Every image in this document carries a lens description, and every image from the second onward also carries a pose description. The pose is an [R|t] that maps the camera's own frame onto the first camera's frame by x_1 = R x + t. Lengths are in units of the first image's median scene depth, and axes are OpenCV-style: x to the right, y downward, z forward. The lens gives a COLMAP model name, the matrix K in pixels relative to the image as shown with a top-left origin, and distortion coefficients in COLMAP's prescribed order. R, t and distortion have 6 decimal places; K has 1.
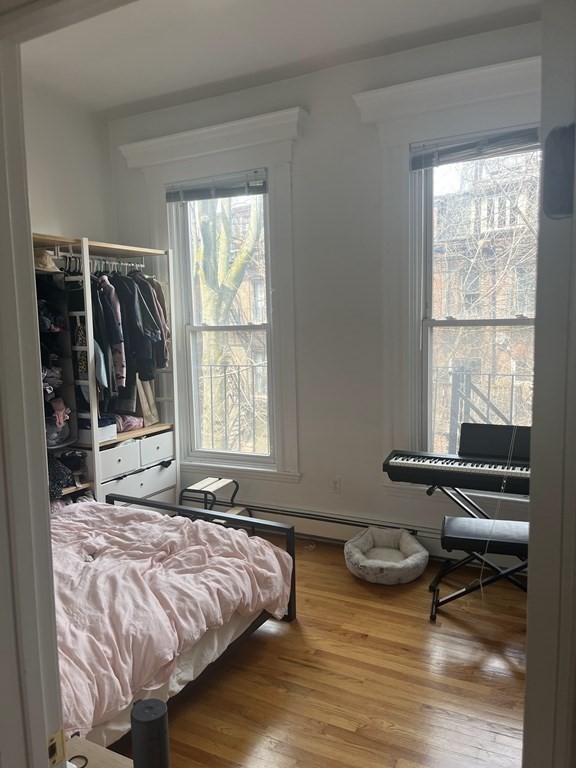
lens RADIAL K [[563.2, 0, 288.8], [0, 563.2, 386.1], [0, 0, 1]] dist [0.004326, -0.039347]
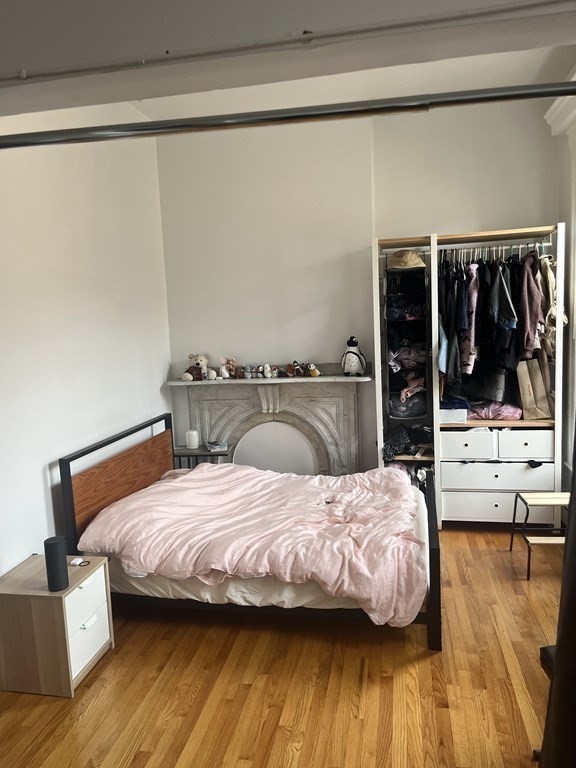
lens RADIAL K [[563.2, 0, 289.1], [0, 563.2, 383.6], [0, 0, 1]] dist [0.004326, -0.039347]
pose [[0.288539, 0.118970, -0.950048, 0.583527], [-0.066995, 0.992327, 0.103917, -0.065737], [0.955121, 0.033665, 0.294296, 0.397421]]
